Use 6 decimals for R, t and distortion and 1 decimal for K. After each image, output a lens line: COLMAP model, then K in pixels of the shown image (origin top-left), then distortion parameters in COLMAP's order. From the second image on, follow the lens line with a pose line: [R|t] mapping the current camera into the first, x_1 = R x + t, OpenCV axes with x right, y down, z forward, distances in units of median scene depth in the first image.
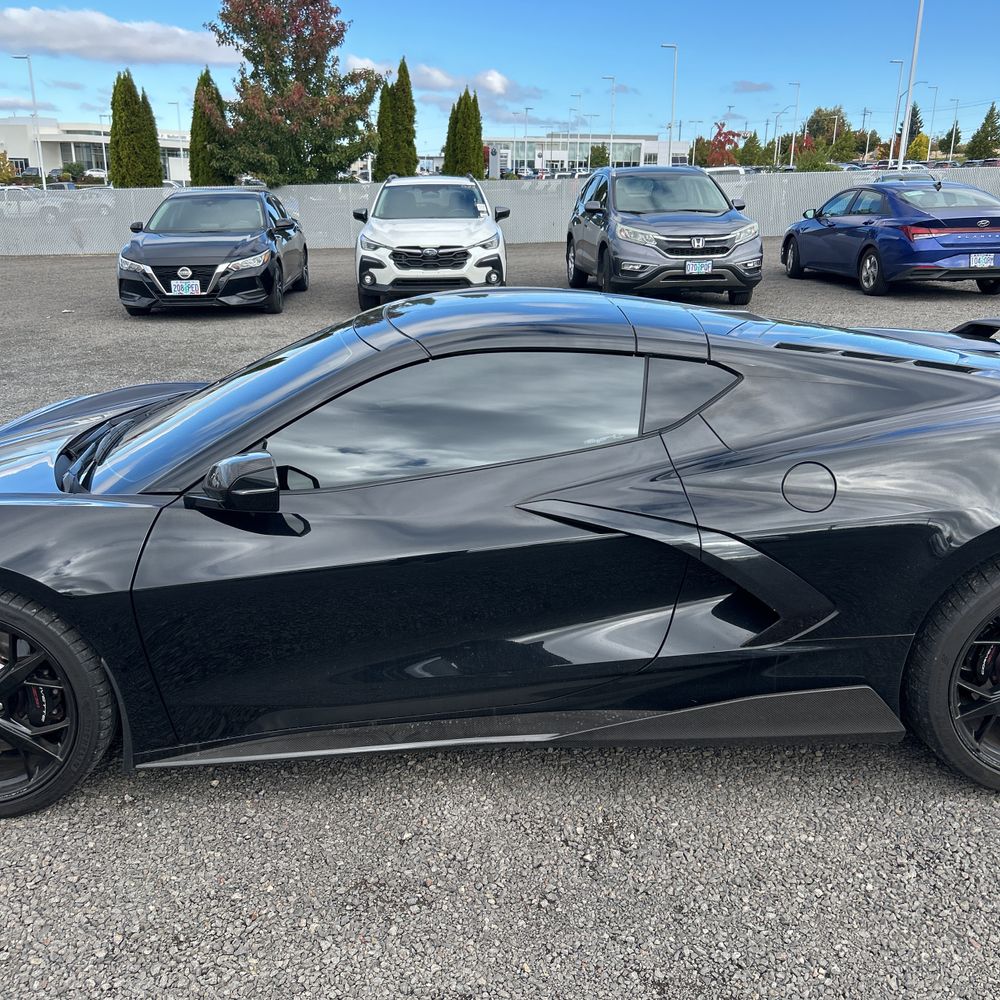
lens RADIAL K [[1008.5, 0, 494.1], [0, 1008.5, 498.9], [0, 0, 1]] dist [0.015445, -0.009156]
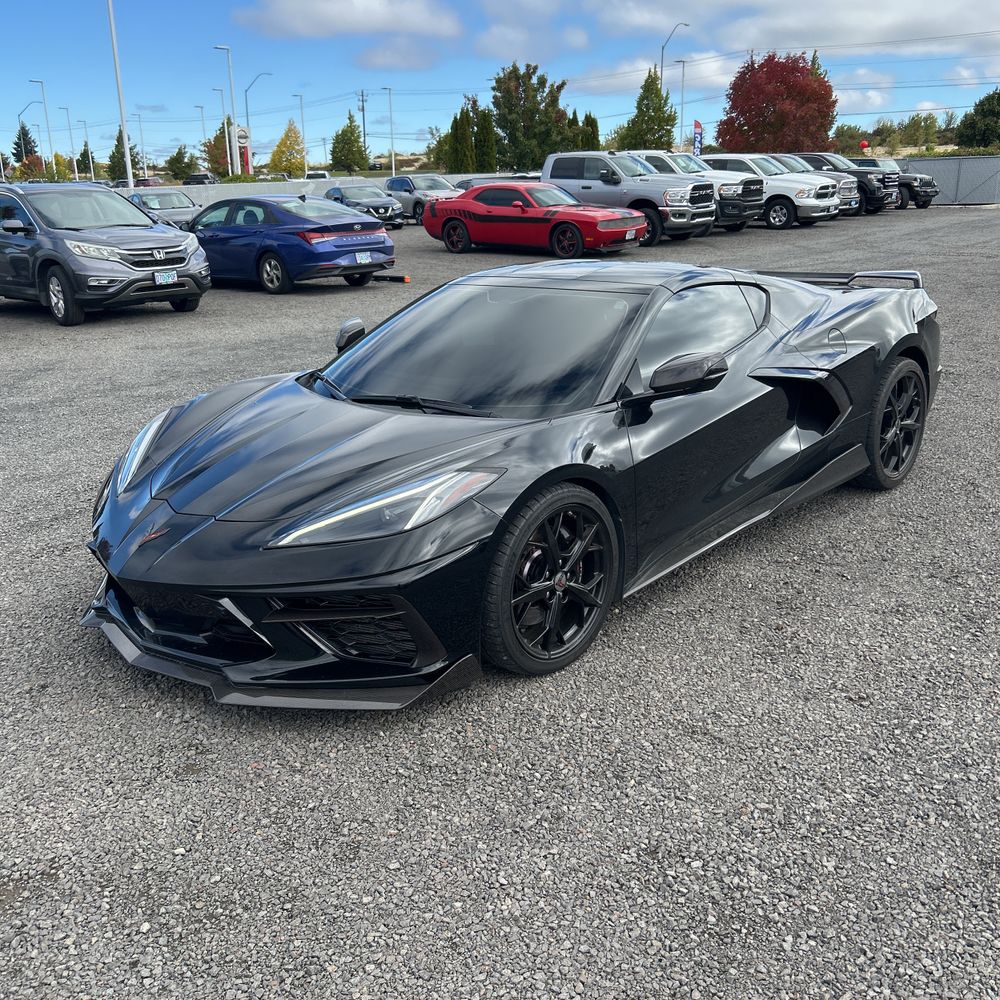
lens RADIAL K [[1001.3, 0, 500.0], [0, 1001.3, 500.0], [0, 0, 1]] dist [0.032799, -0.037514]
pose [[0.706476, -0.221173, 0.672290, -0.281123], [0.231326, 0.969904, 0.075994, -0.002676], [-0.668865, 0.101830, 0.736377, 0.015007]]
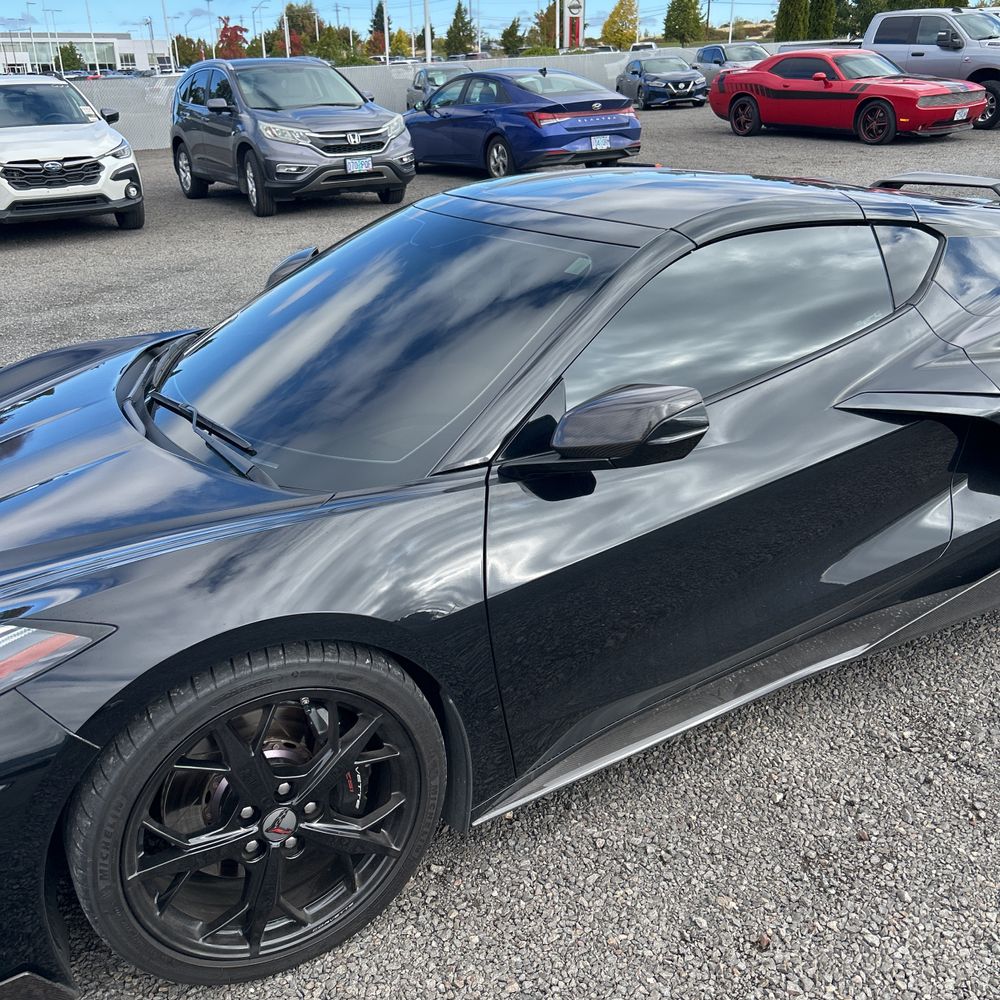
lens RADIAL K [[1010.2, 0, 497.8], [0, 1010.2, 503.9], [0, 0, 1]] dist [0.024415, -0.024445]
pose [[0.890414, -0.200761, 0.408483, -0.122360], [0.163623, 0.978658, 0.124325, -0.013262], [-0.424725, -0.043864, 0.904259, 0.063140]]
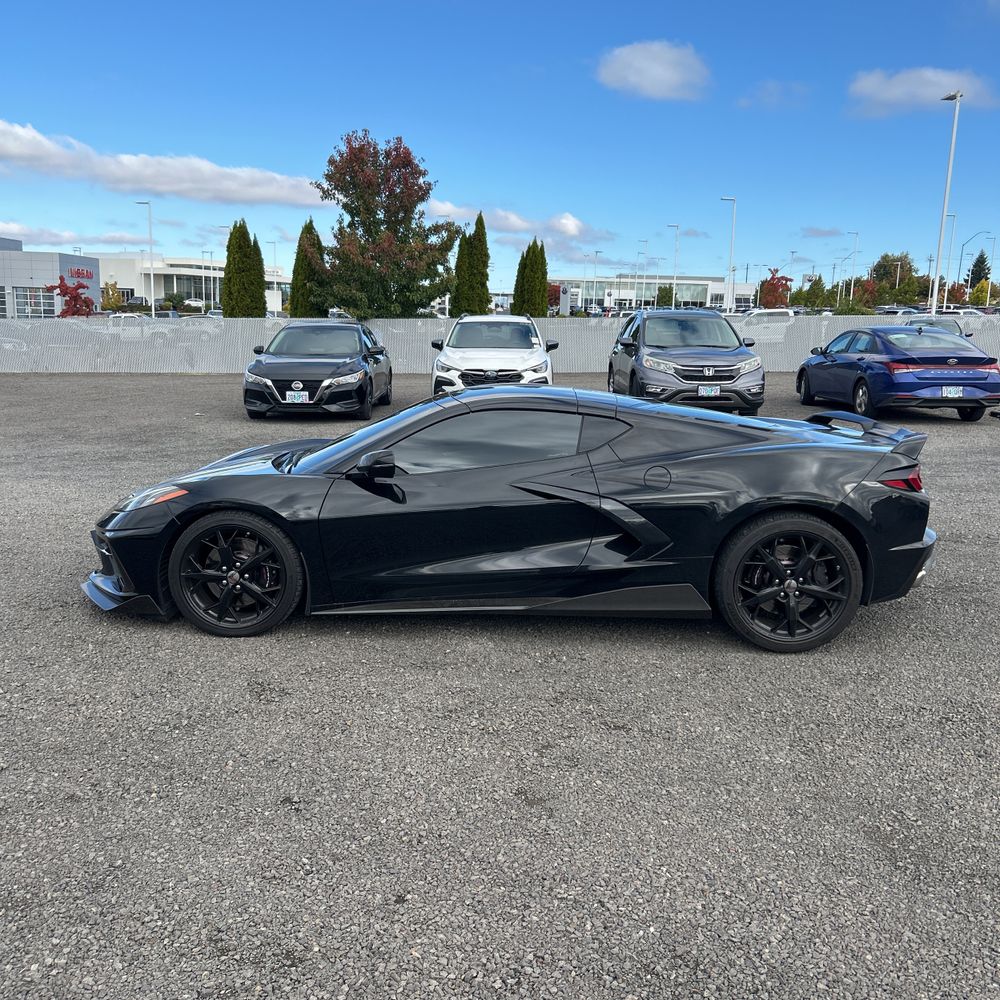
lens RADIAL K [[996.1, 0, 492.0], [0, 996.1, 485.6], [0, 0, 1]] dist [0.105100, -0.278438]
pose [[0.997207, 0.030560, -0.068149, 0.023712], [-0.039594, 0.989997, -0.135420, 0.054592], [0.063329, 0.137740, 0.988442, -0.186061]]
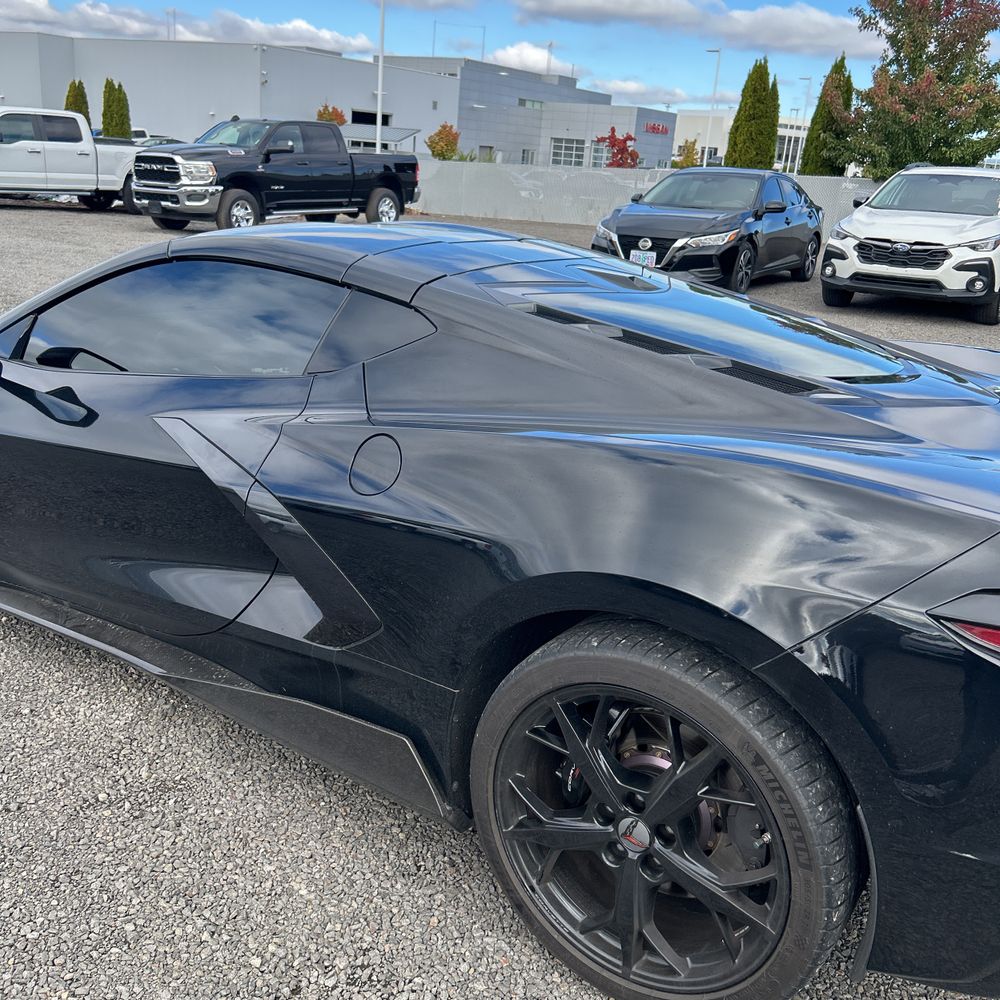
lens RADIAL K [[1008.5, 0, 494.1], [0, 1008.5, 498.9], [0, 0, 1]] dist [0.015445, -0.009156]
pose [[0.811314, 0.234465, -0.535534, 0.155914], [-0.232437, 0.969905, 0.072506, -0.012086], [0.536417, 0.065653, 0.841395, 0.075334]]
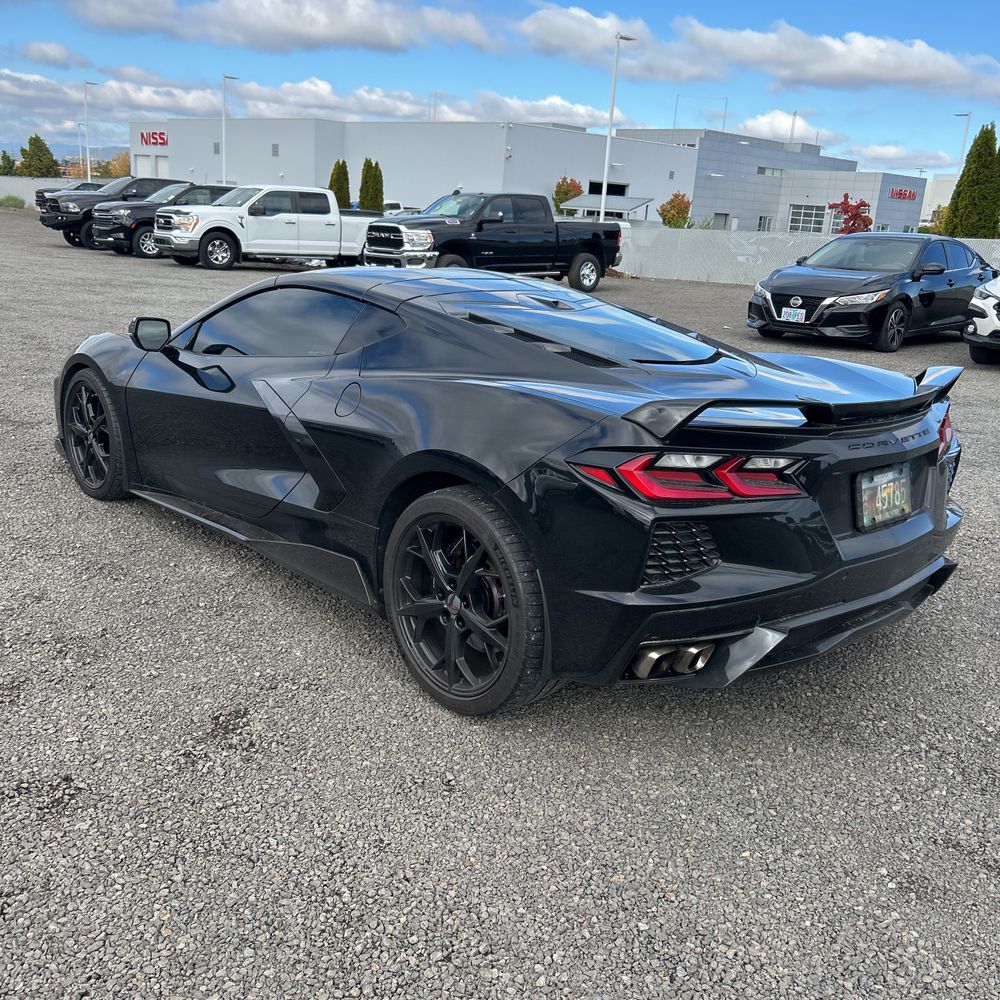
lens RADIAL K [[1001.3, 0, 500.0], [0, 1001.3, 500.0], [0, 0, 1]] dist [0.032799, -0.037514]
pose [[0.662180, 0.241835, -0.709248, 0.273788], [-0.274823, 0.958915, 0.070381, -0.006117], [0.697130, 0.148313, 0.701437, 0.042461]]
